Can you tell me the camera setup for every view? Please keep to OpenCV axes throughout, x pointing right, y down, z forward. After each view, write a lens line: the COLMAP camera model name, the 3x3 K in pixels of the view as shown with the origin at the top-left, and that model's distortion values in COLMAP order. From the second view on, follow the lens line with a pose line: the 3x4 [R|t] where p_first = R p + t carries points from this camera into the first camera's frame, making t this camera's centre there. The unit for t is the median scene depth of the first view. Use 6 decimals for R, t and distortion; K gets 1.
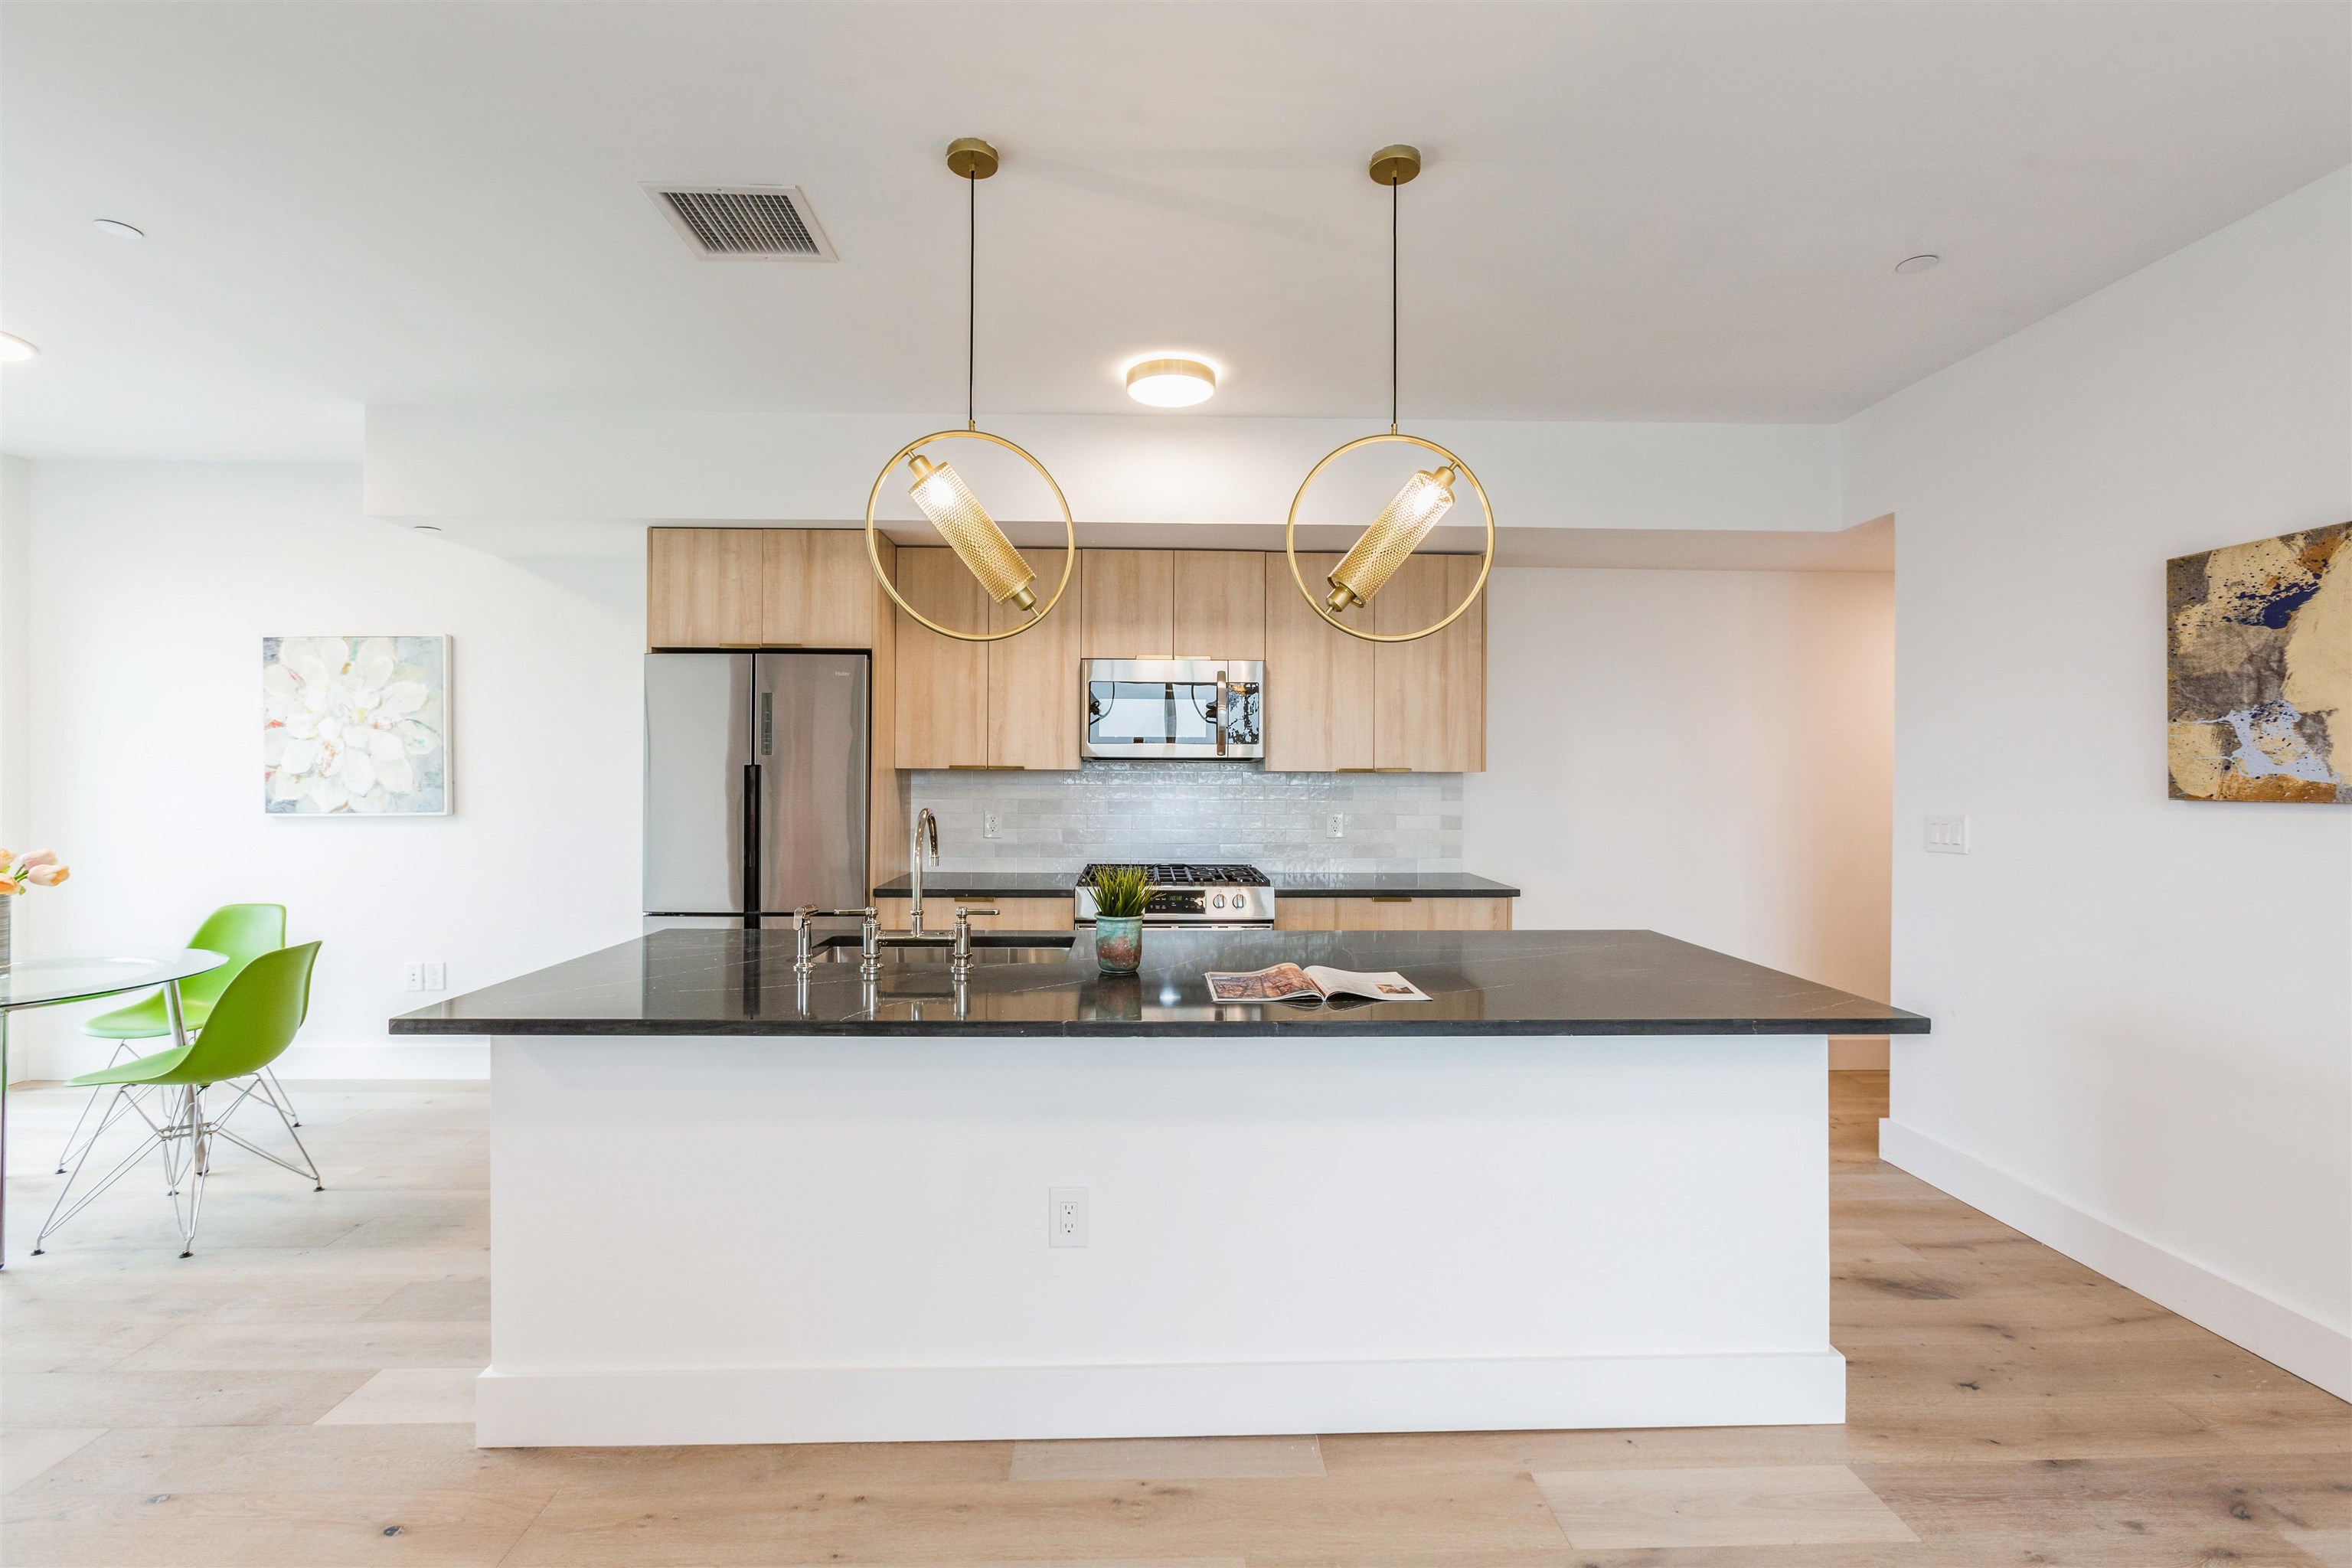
lens RADIAL K [[1044.8, 0, 1168.3], [0, 1044.8, 767.2], [0, 0, 1]] dist [-0.034081, 0.027655]
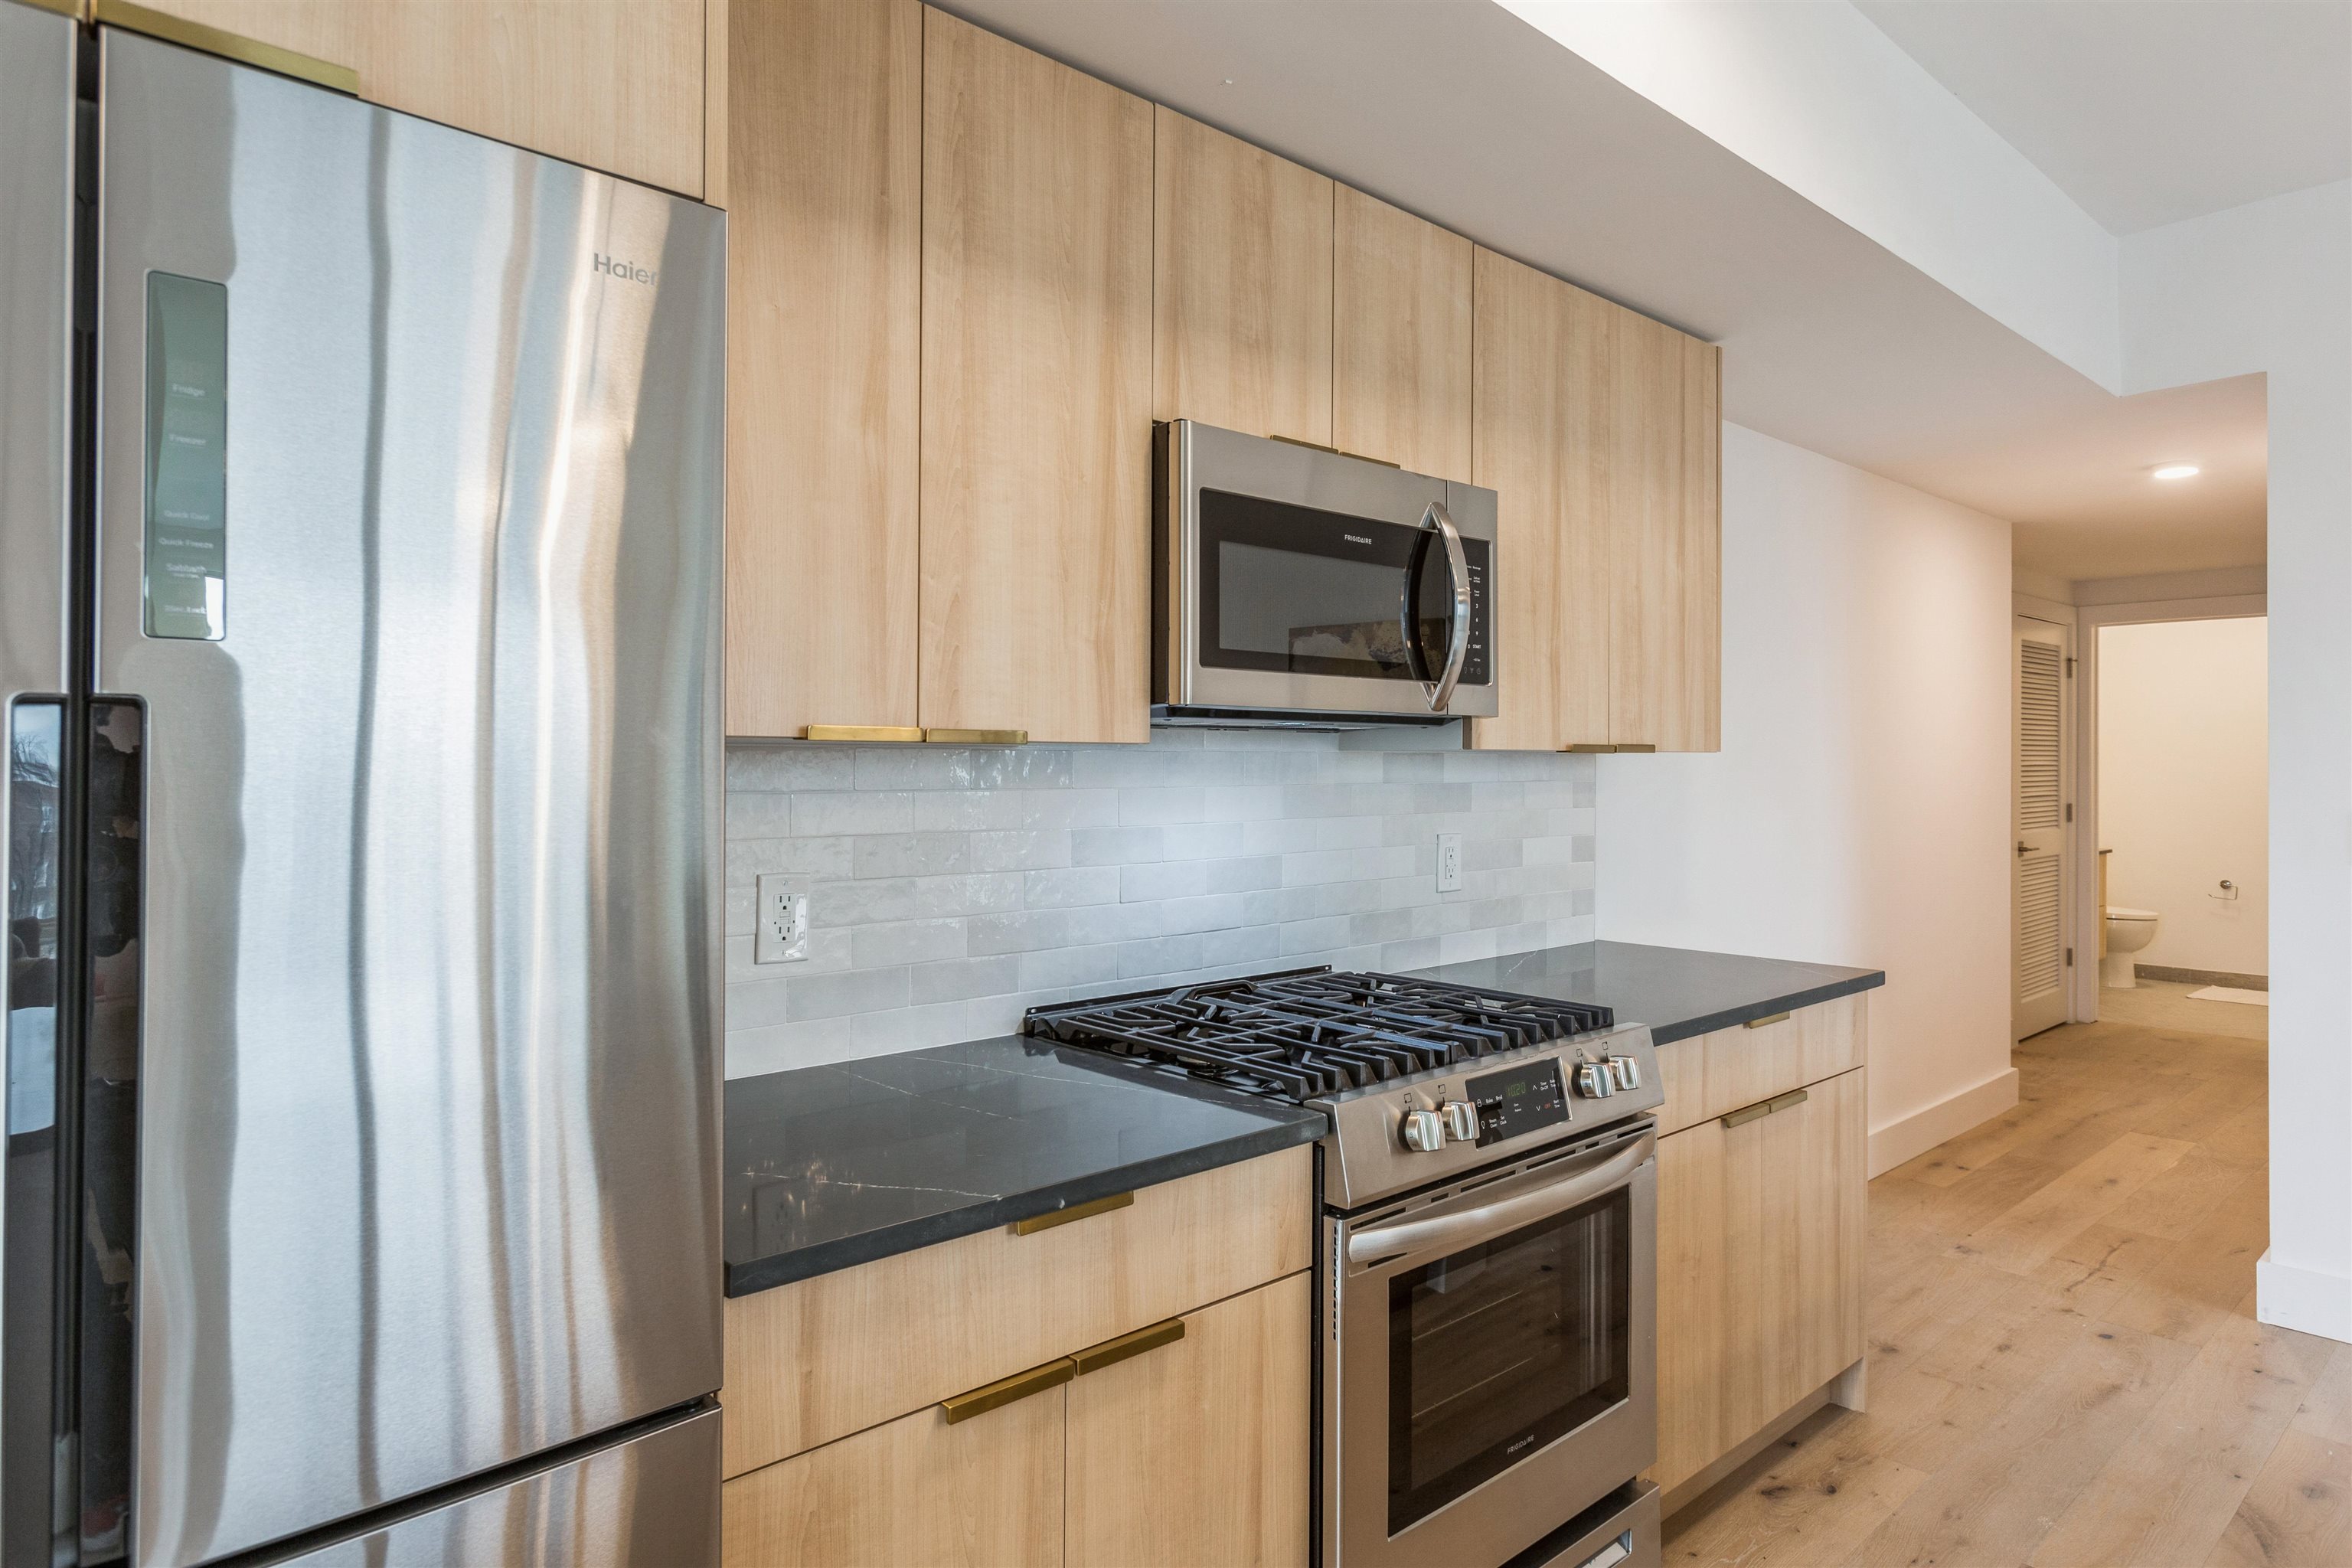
lens RADIAL K [[1370.5, 0, 1180.5], [0, 1370.5, 755.6], [0, 0, 1]] dist [-0.004785, -0.000429]
pose [[0.760928, -0.000466, 0.648836, -0.367893], [0.000282, 1.000000, 0.000388, 0.006027], [-0.648836, -0.000113, 0.760928, 0.651384]]
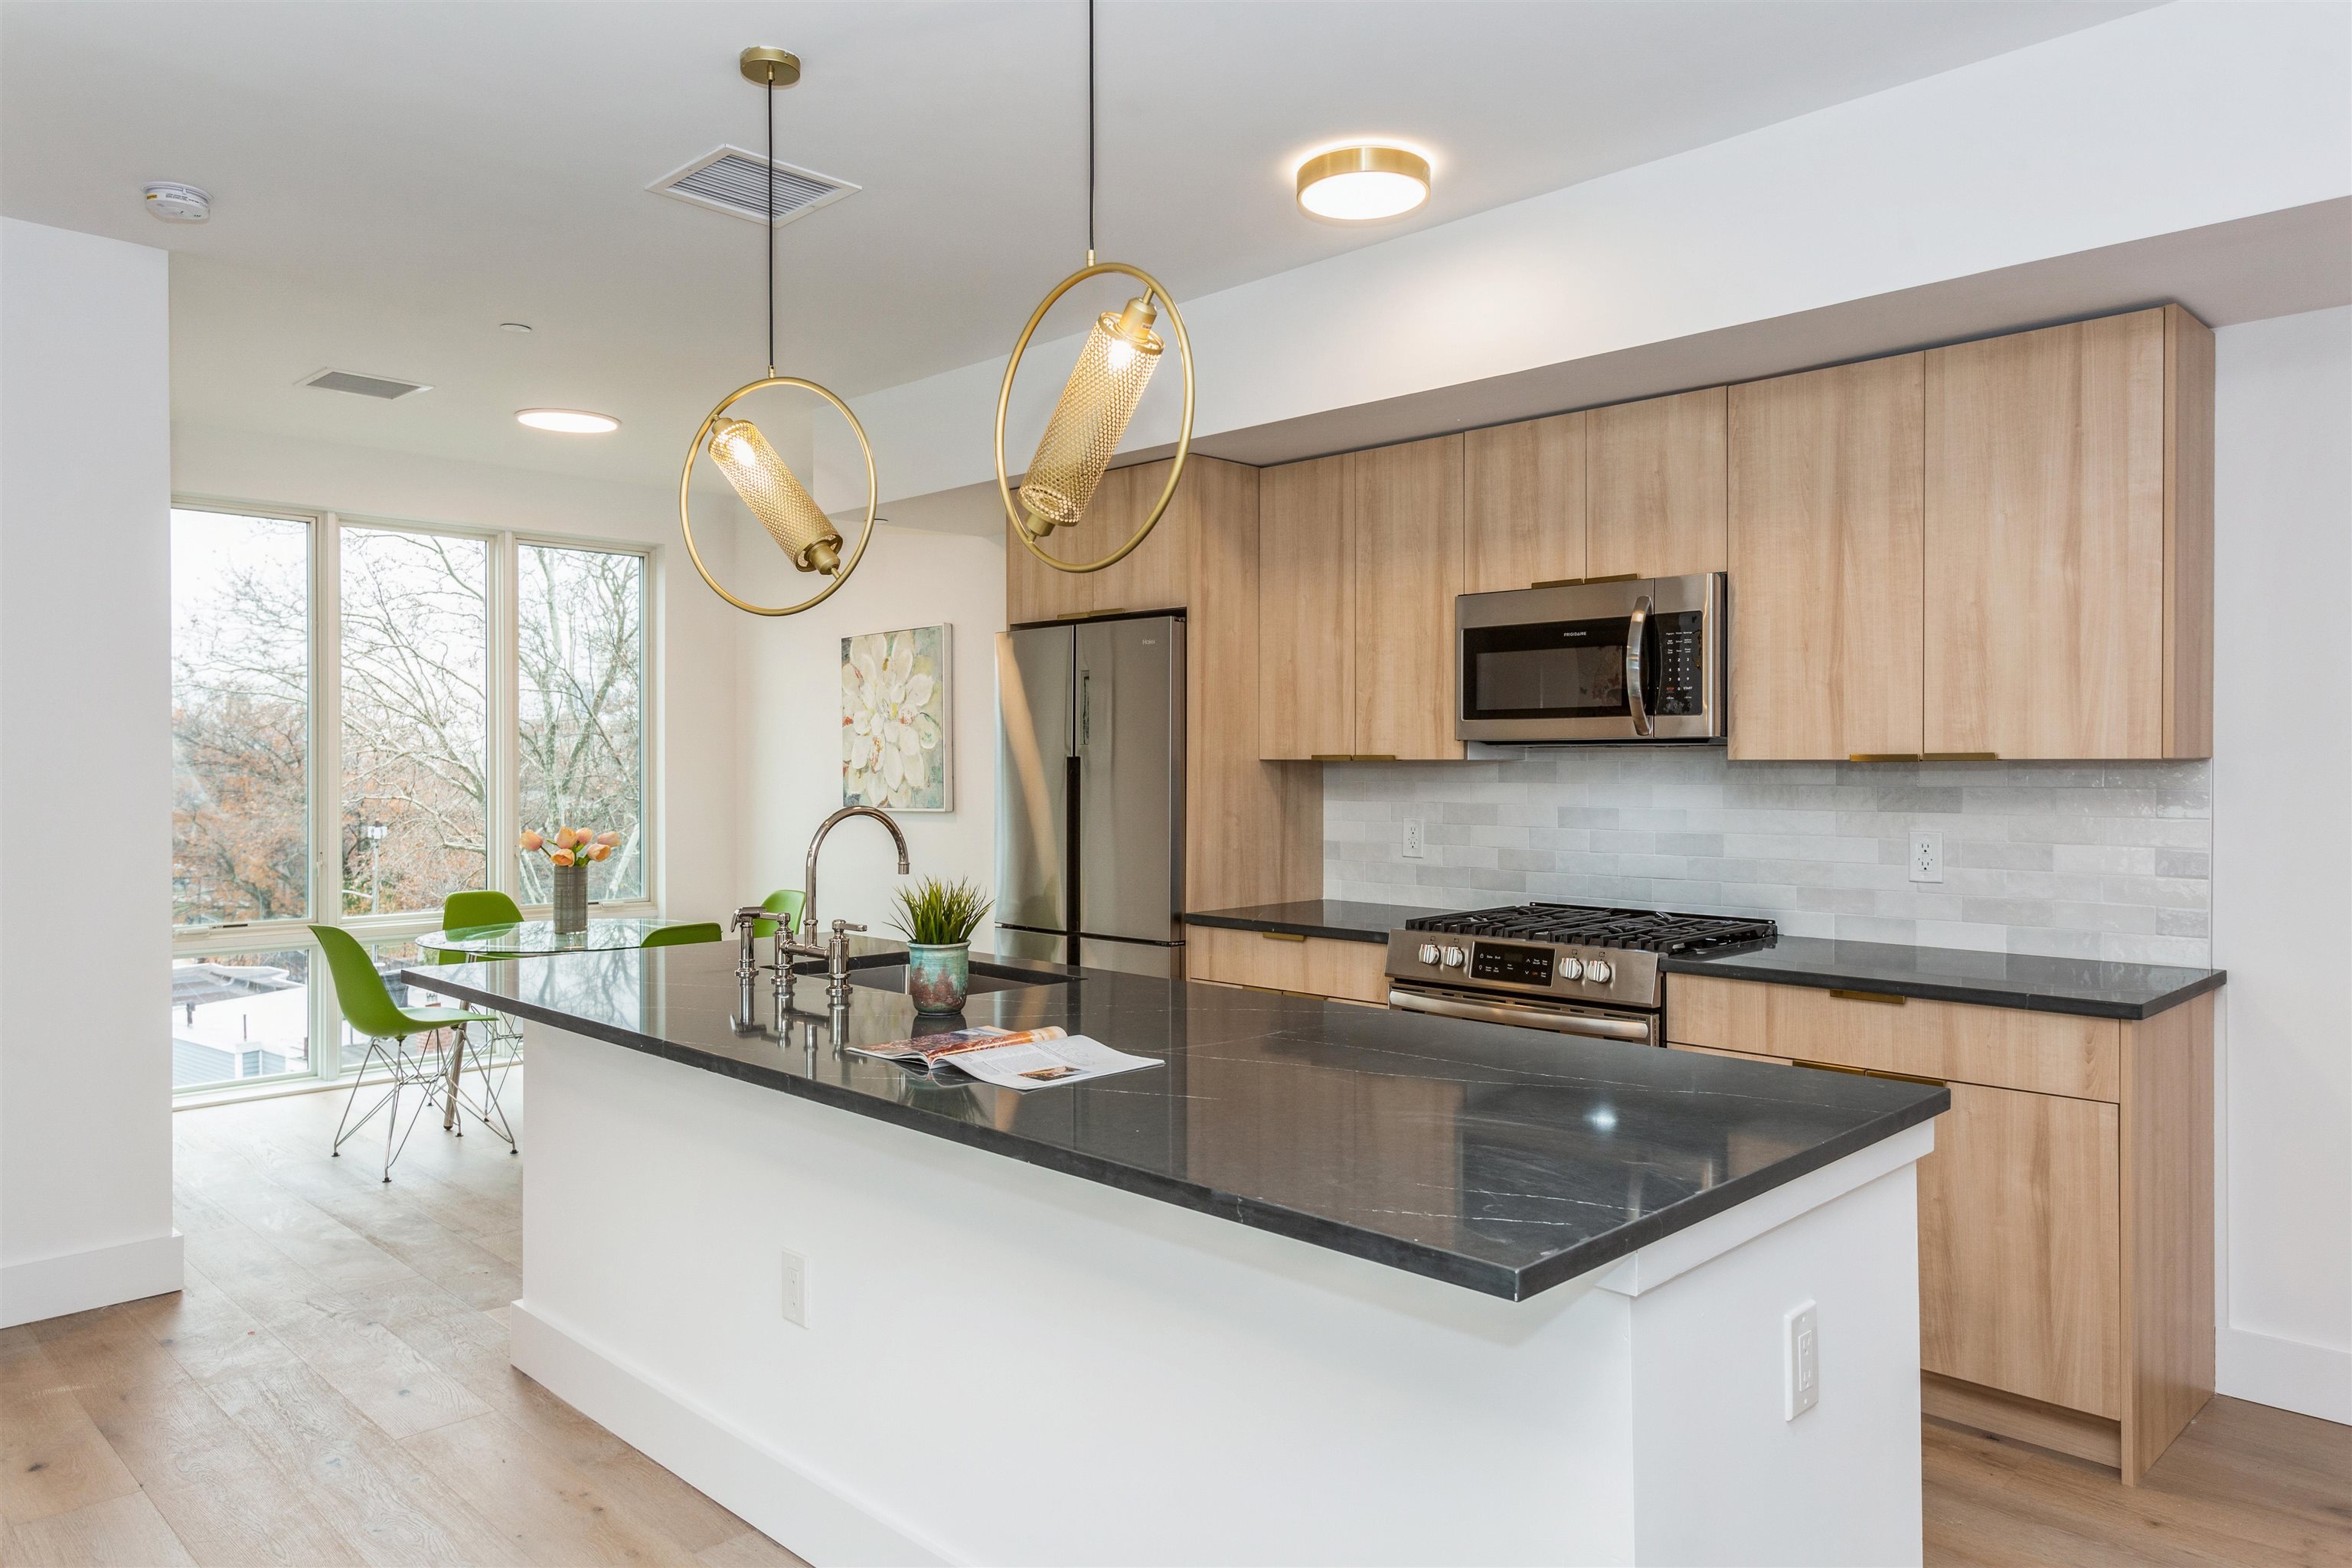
lens RADIAL K [[1543.6, 0, 1175.7], [0, 1543.6, 769.5], [0, 0, 1]] dist [0.006988, 0.000918]
pose [[0.688481, -0.002346, -0.725251, 0.511360], [0.008313, 0.999955, 0.004657, 0.002529], [0.725207, -0.009236, 0.688469, 0.176453]]
